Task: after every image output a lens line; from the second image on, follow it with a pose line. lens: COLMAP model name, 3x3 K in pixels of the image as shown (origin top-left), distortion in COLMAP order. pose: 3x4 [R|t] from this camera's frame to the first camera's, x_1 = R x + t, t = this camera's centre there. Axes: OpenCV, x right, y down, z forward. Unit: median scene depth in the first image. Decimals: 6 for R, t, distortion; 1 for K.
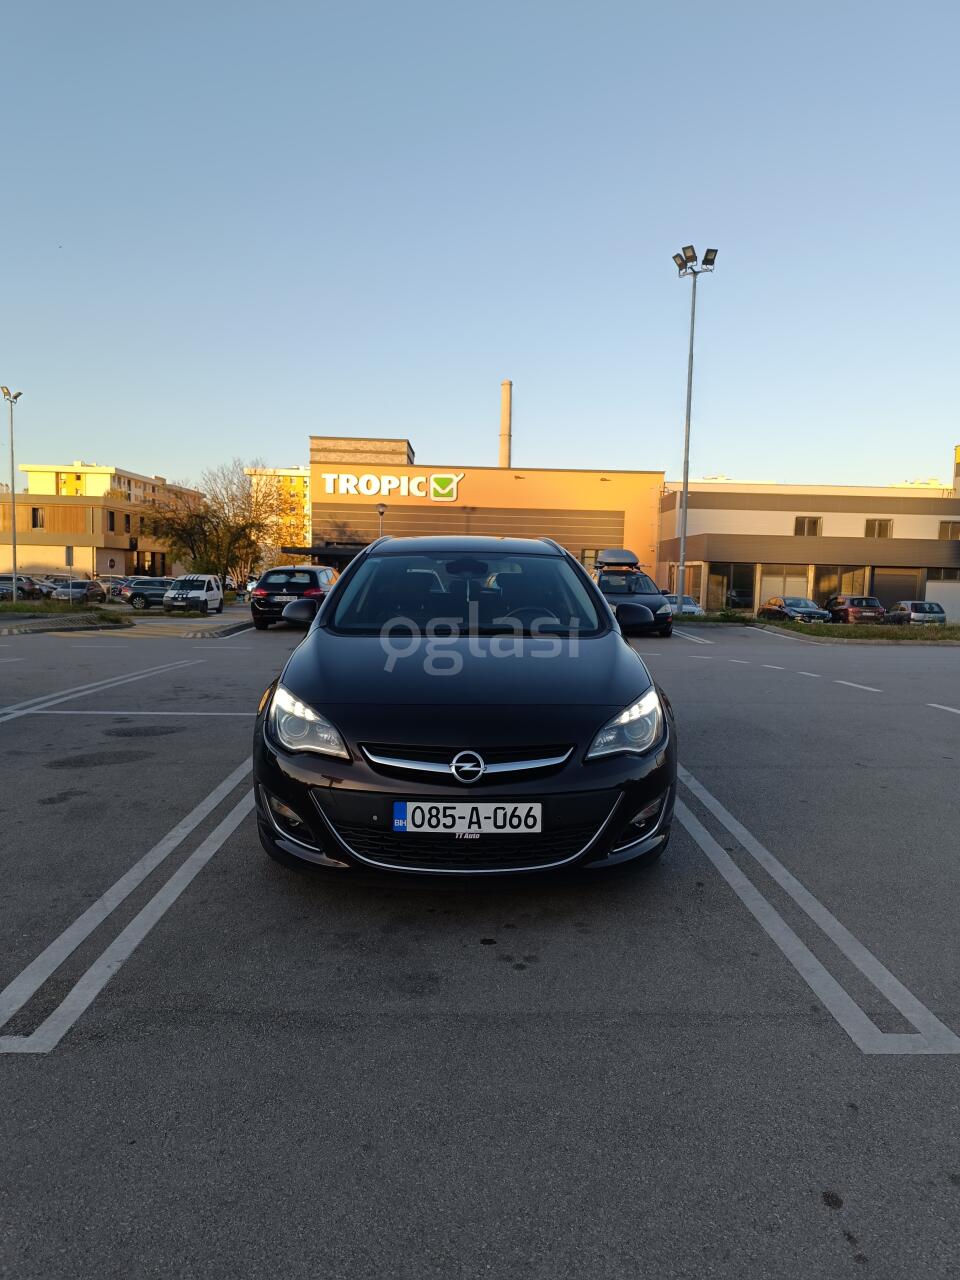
lens RADIAL K [[876.7, 0, 484.0], [0, 876.7, 639.1], [0, 0, 1]] dist [0.030613, -0.032900]
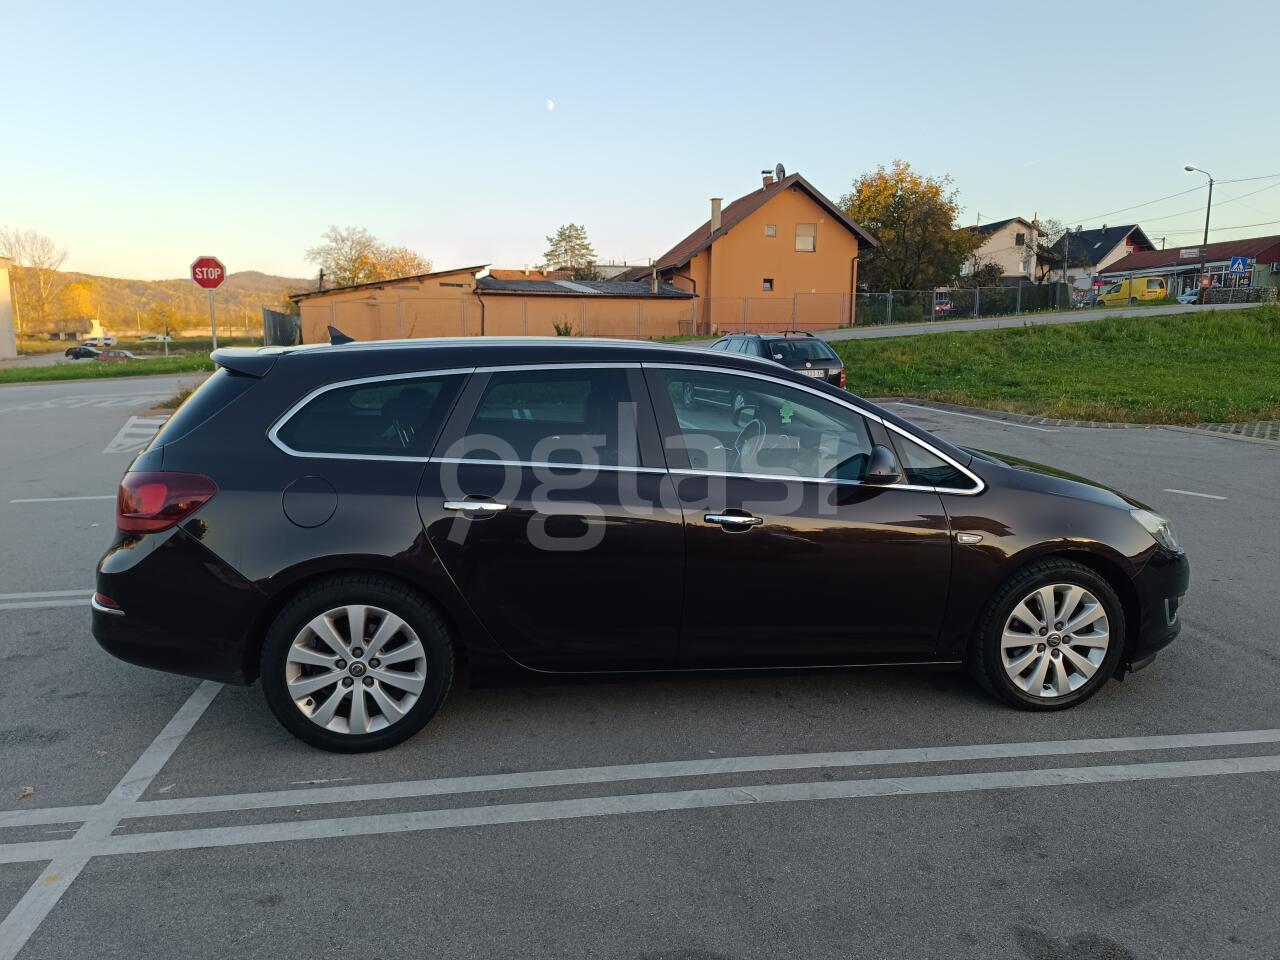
lens RADIAL K [[870.5, 0, 631.3], [0, 870.5, 488.0], [0, 0, 1]] dist [0.023878, -0.028088]
pose [[-0.134257, -0.192284, 0.972112, -0.165422], [0.071467, 0.976560, 0.203034, -0.032502], [-0.988366, 0.096733, -0.117368, 0.247064]]
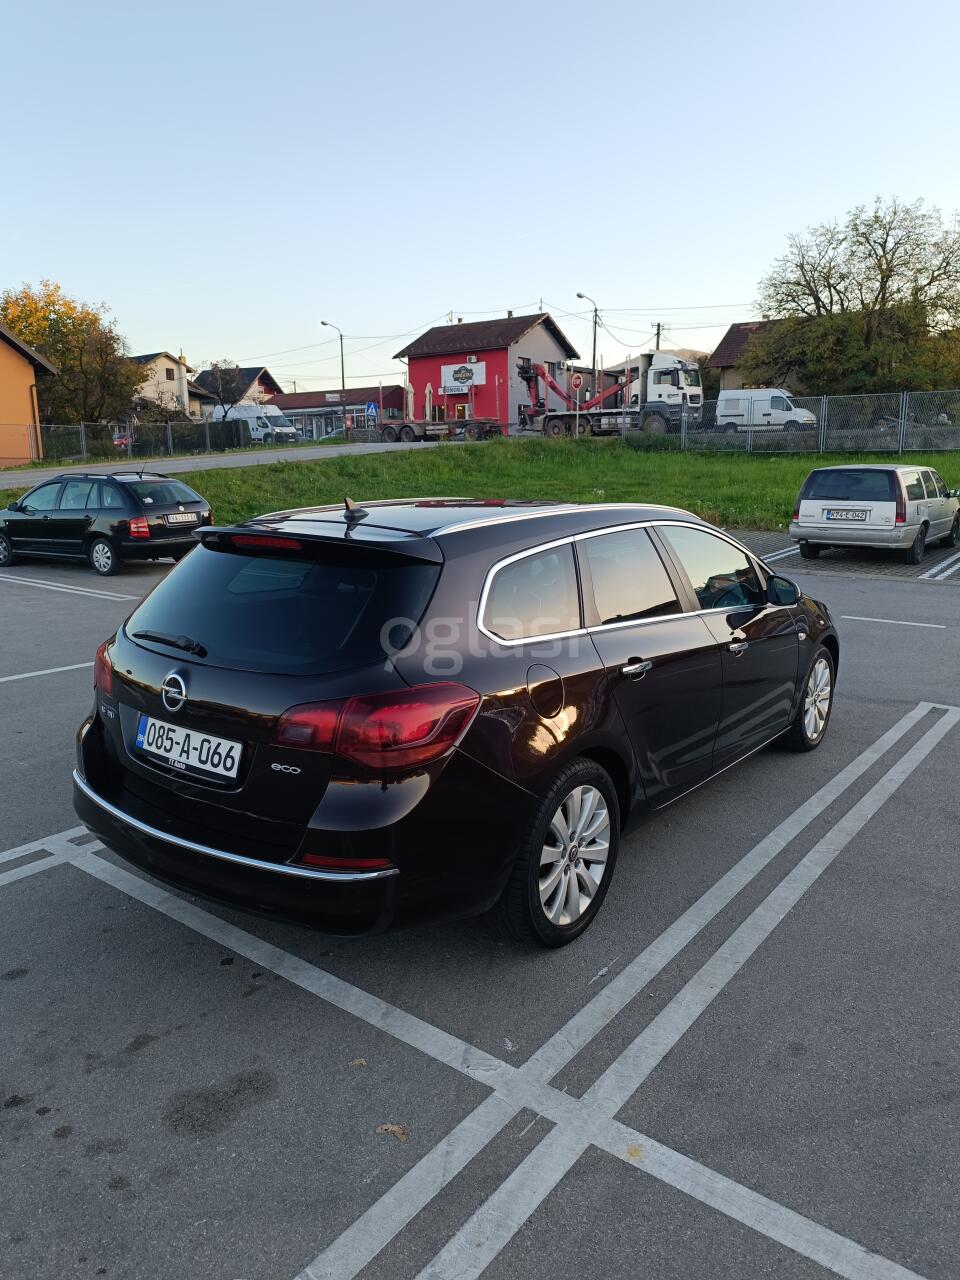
lens RADIAL K [[876.7, 0, 484.0], [0, 876.7, 639.1], [0, 0, 1]] dist [0.030613, -0.032900]
pose [[-0.781436, -0.135420, 0.609113, -0.103239], [0.039735, 0.963385, 0.265160, -0.046399], [-0.622719, 0.231409, -0.747443, 0.367743]]
